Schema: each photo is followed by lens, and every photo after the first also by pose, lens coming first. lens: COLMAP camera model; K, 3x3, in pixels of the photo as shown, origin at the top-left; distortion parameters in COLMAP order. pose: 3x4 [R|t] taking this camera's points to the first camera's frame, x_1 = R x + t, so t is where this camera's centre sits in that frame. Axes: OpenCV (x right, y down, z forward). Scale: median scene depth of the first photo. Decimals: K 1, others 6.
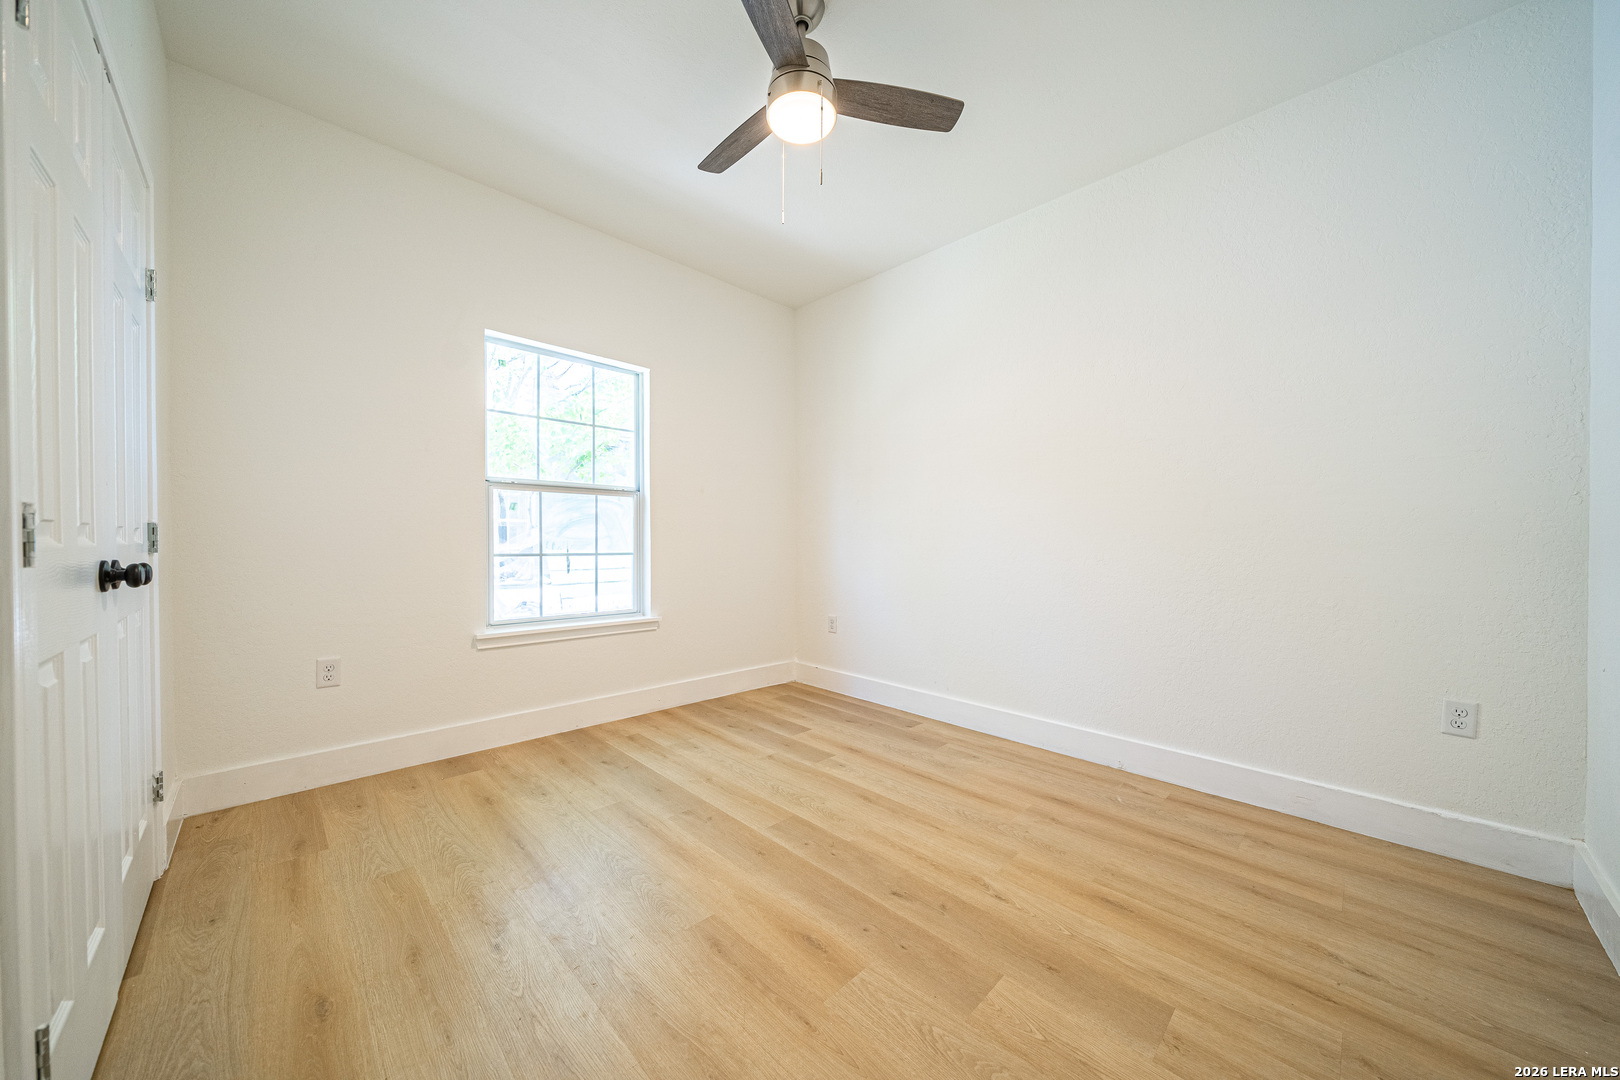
lens RADIAL K [[556.1, 0, 805.4], [0, 556.1, 549.4], [0, 0, 1]] dist [-0.004921, -0.000264]
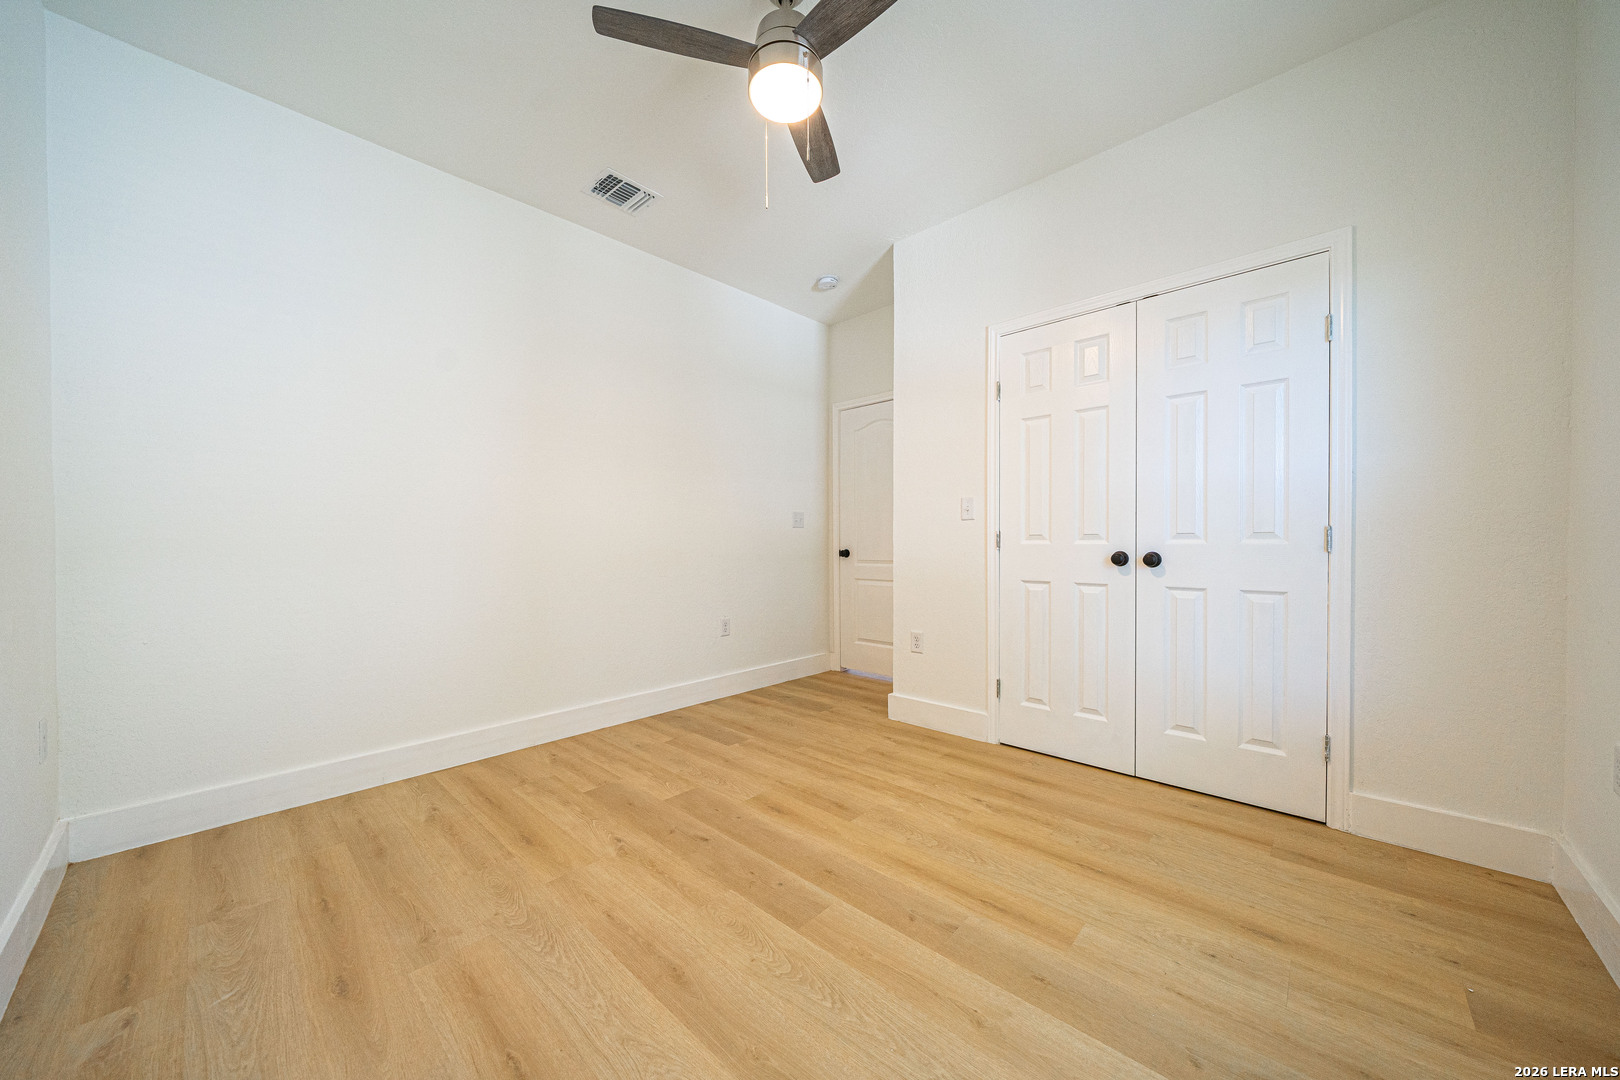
lens RADIAL K [[556.1, 0, 805.4], [0, 556.1, 549.4], [0, 0, 1]] dist [-0.004921, -0.000264]
pose [[-0.999126, 0.000208, -0.041807, -0.000841], [-0.000877, 0.999663, 0.025937, -0.023961], [0.041799, 0.025951, -0.998789, 1.875008]]
